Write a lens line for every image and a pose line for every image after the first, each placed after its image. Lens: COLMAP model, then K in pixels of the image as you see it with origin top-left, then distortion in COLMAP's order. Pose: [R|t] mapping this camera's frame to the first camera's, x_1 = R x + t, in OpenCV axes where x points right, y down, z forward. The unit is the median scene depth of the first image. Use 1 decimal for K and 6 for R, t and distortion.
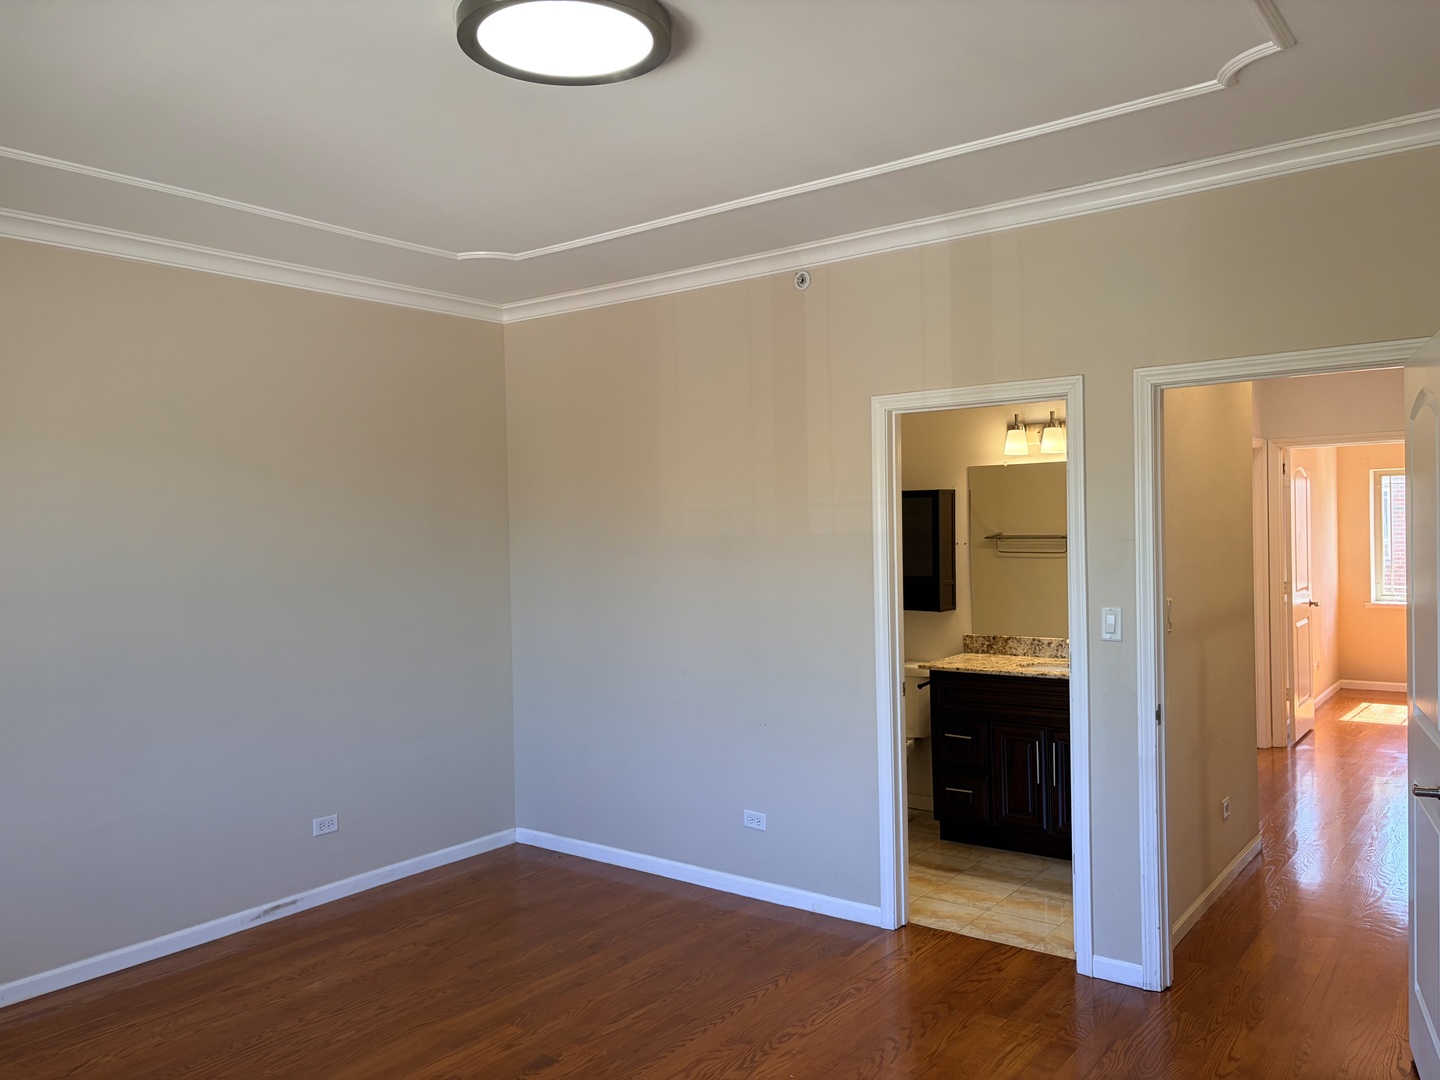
lens RADIAL K [[1095.3, 0, 721.3], [0, 1095.3, 541.3], [0, 0, 1]] dist [0.019550, 0.000903]
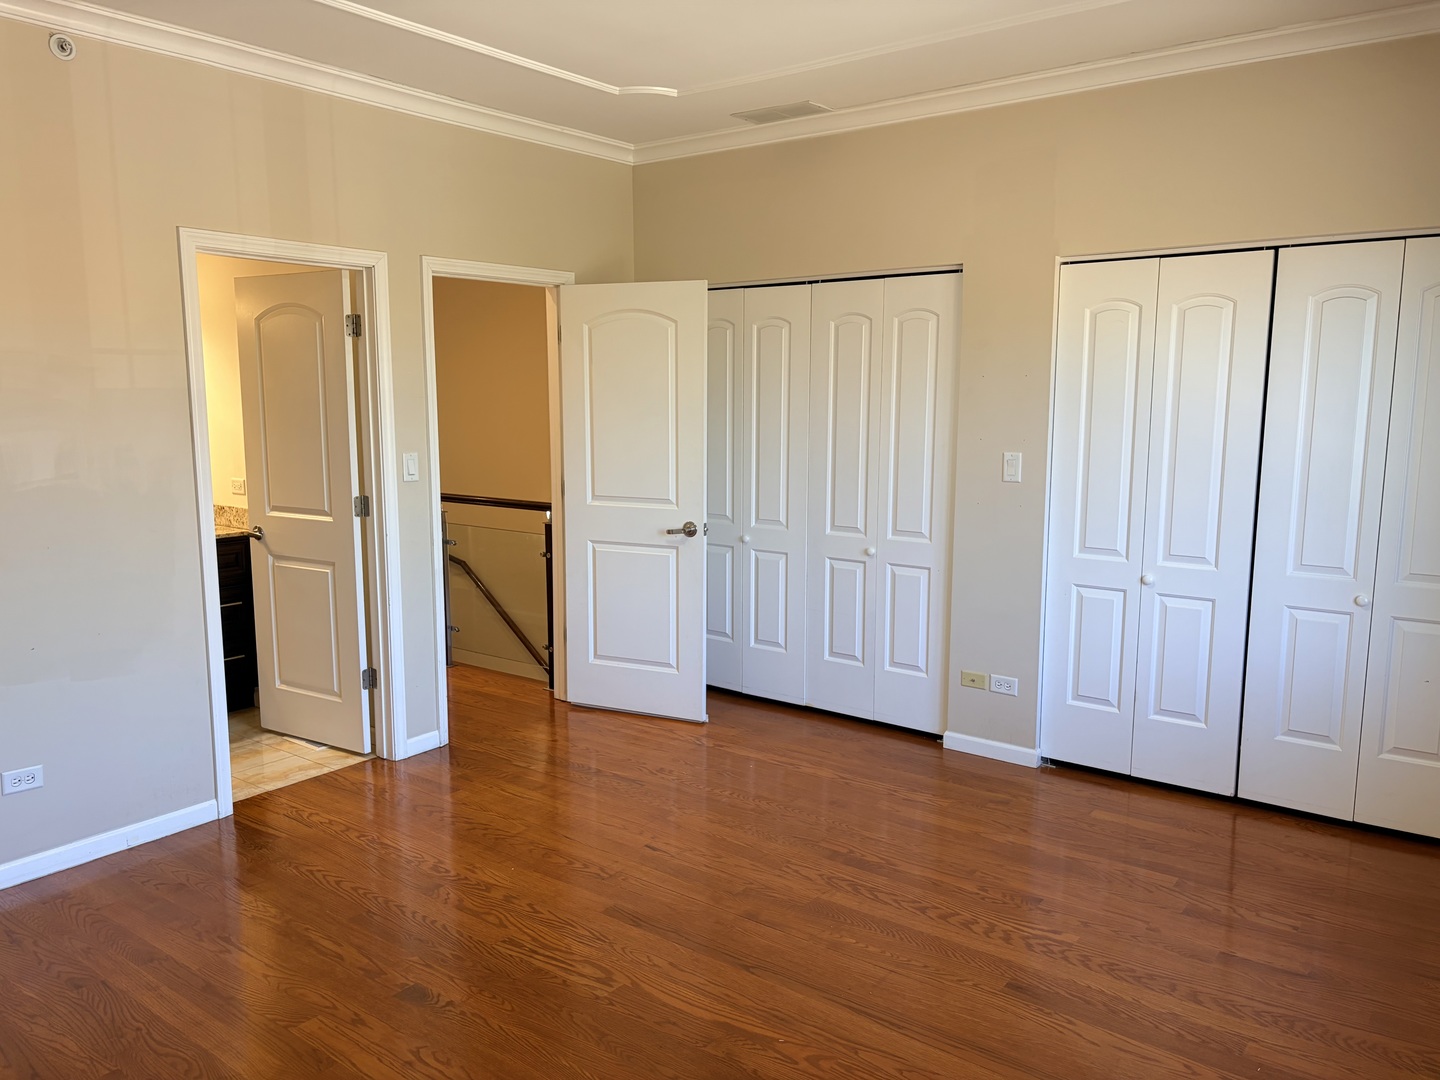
lens RADIAL K [[1095.3, 0, 725.8], [0, 1095.3, 539.5], [0, 0, 1]] dist [0.019550, 0.000903]
pose [[-0.001655, -0.120103, 0.992760, -0.799118], [0.012491, 0.992681, 0.120114, 0.012609], [-0.999921, 0.012599, -0.000143, 0.608921]]
